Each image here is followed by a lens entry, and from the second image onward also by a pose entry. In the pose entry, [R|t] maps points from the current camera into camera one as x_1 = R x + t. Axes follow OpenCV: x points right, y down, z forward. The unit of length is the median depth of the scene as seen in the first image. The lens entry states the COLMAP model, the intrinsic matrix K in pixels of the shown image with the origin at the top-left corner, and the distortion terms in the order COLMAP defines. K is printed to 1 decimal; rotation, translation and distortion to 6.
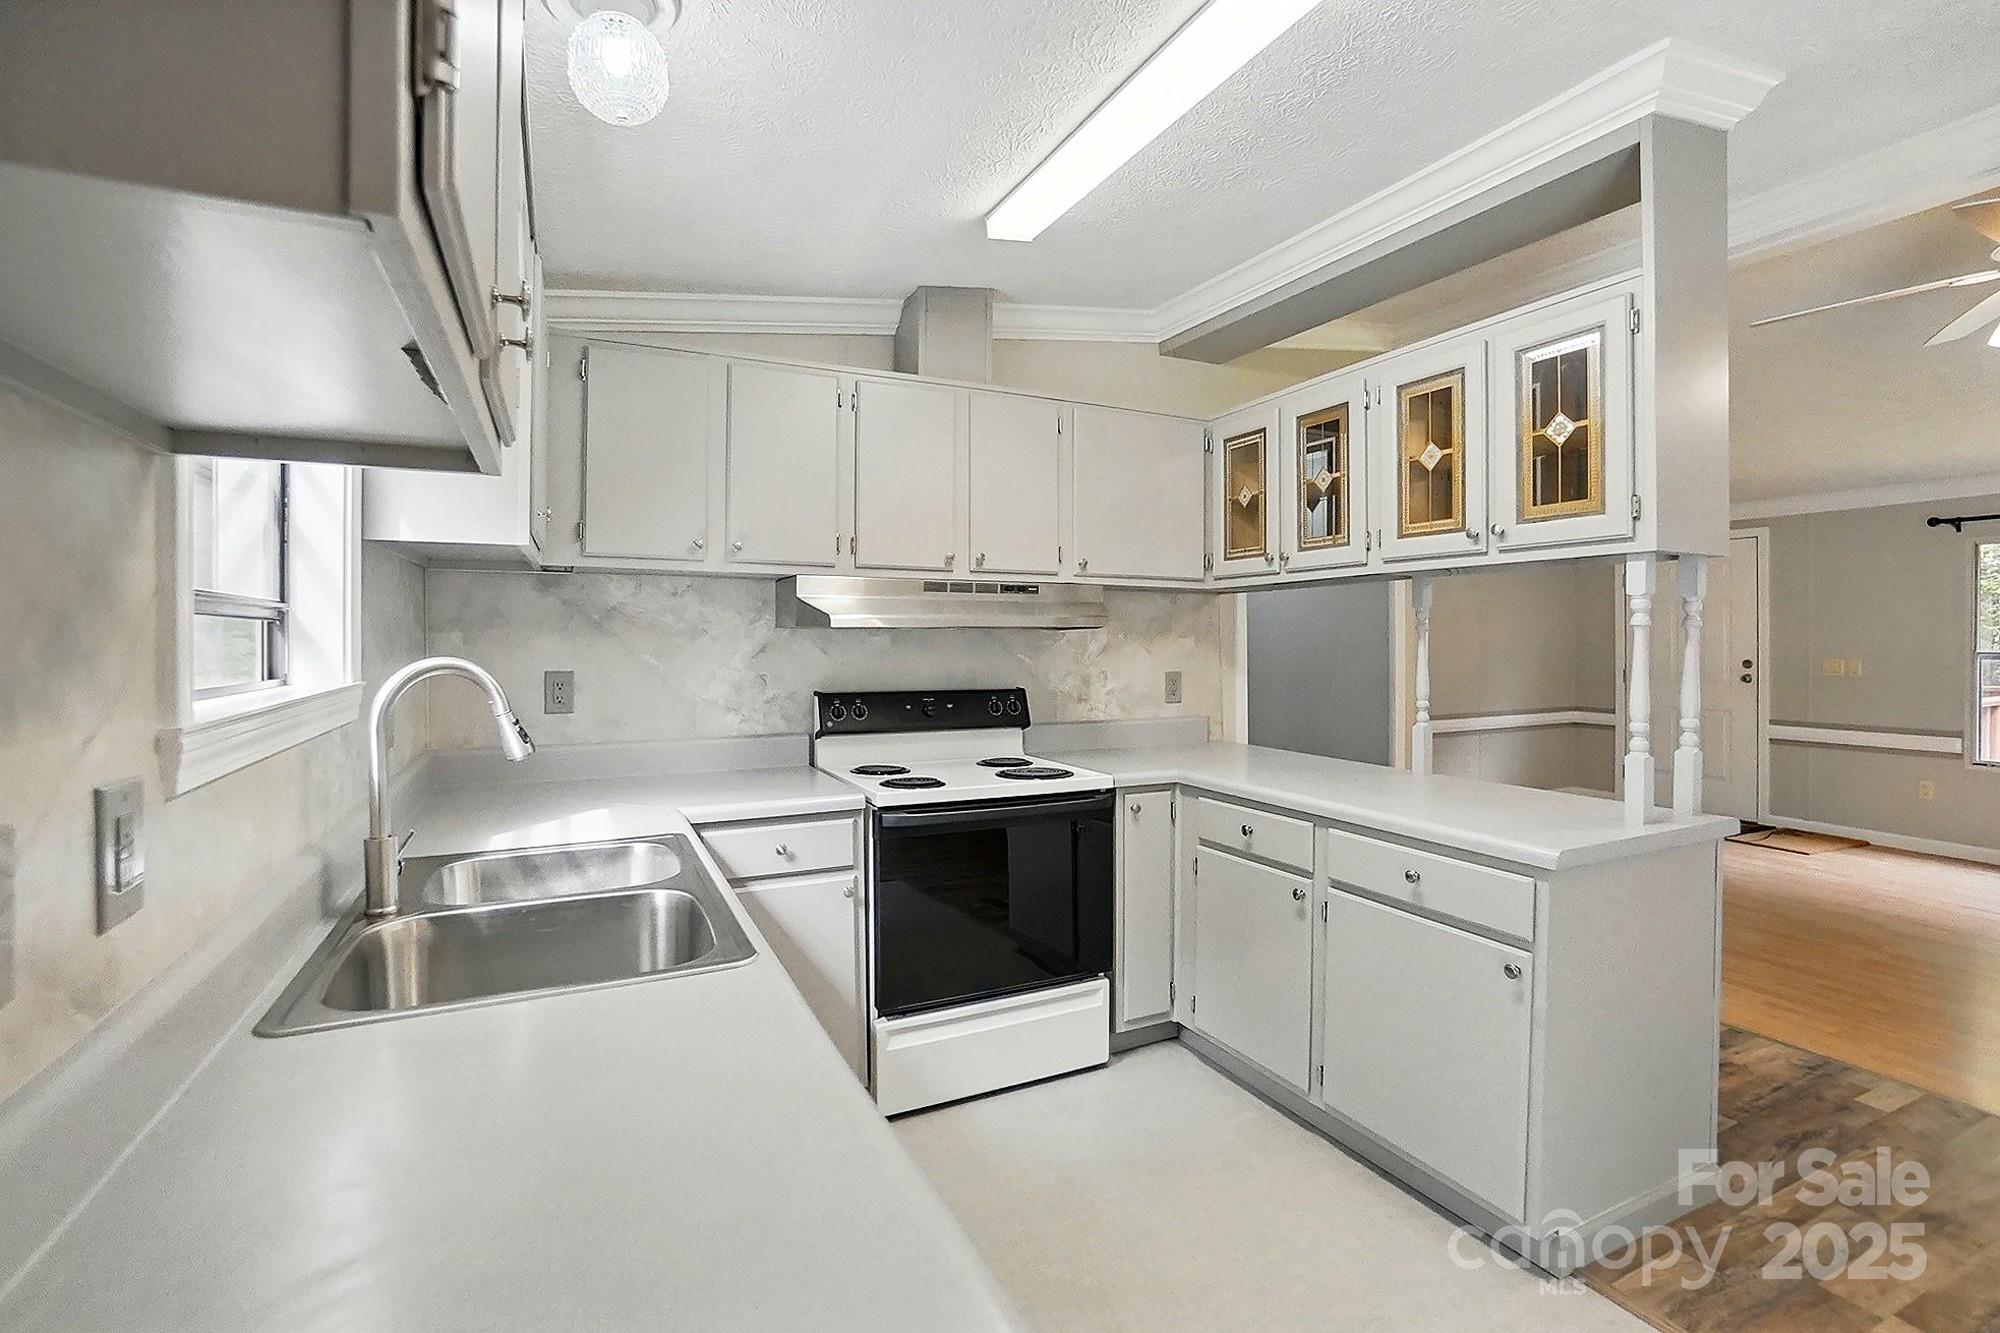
lens RADIAL K [[947.6, 0, 1011.6], [0, 947.6, 645.7], [0, 0, 1]] dist [-0.018966, 0.009962]
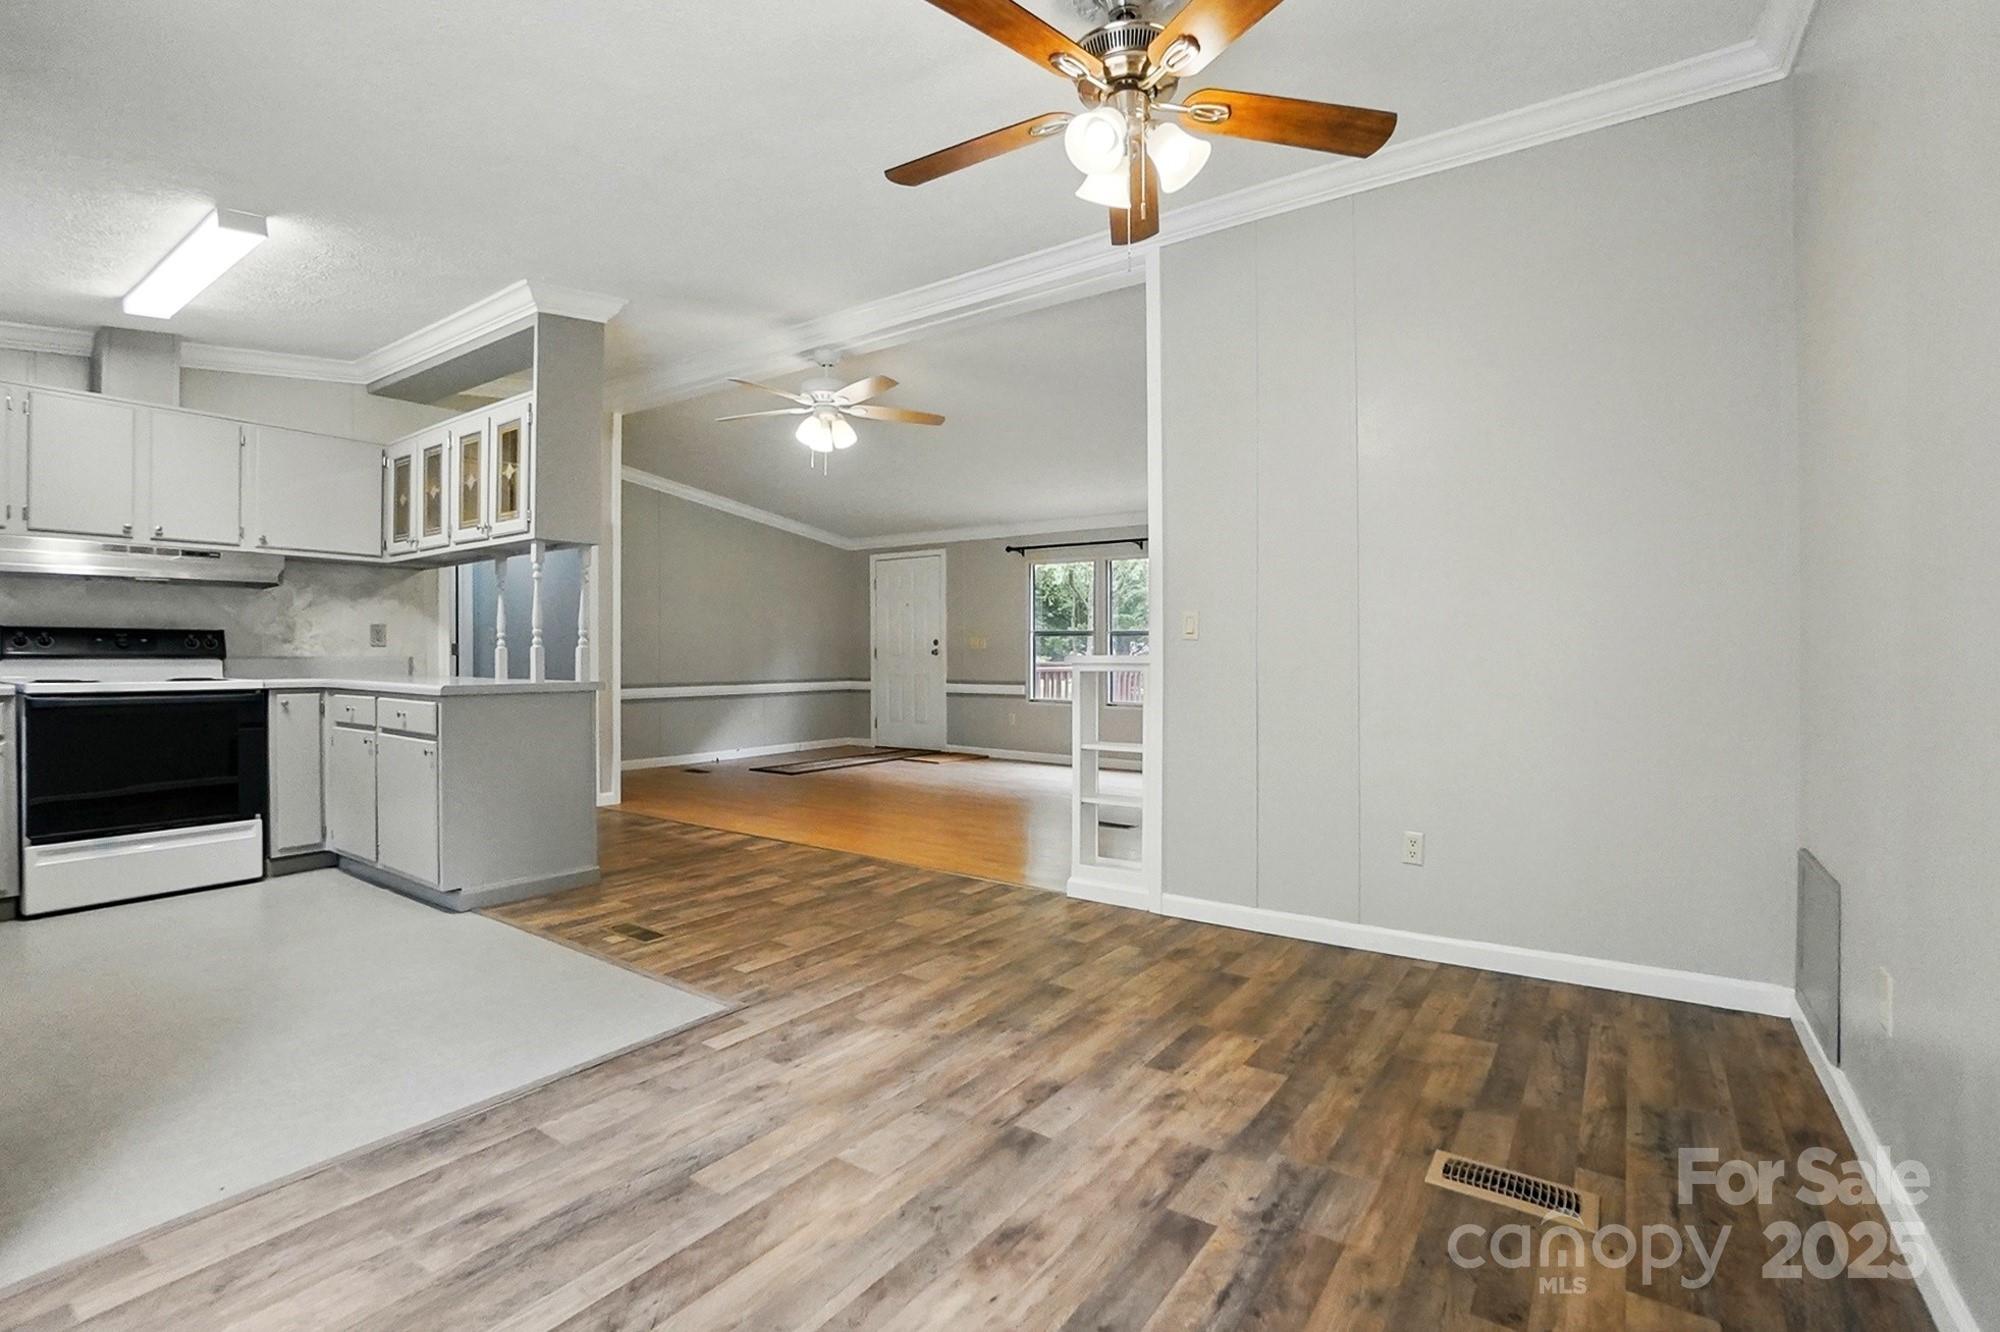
lens RADIAL K [[947.6, 0, 999.3], [0, 947.6, 656.9], [0, 0, 1]] dist [-0.018966, 0.009962]
pose [[0.893852, -0.000929, 0.448361, 0.423166], [0.002847, 0.999989, -0.003603, 0.096317], [-0.448353, 0.004497, 0.893845, -0.736257]]
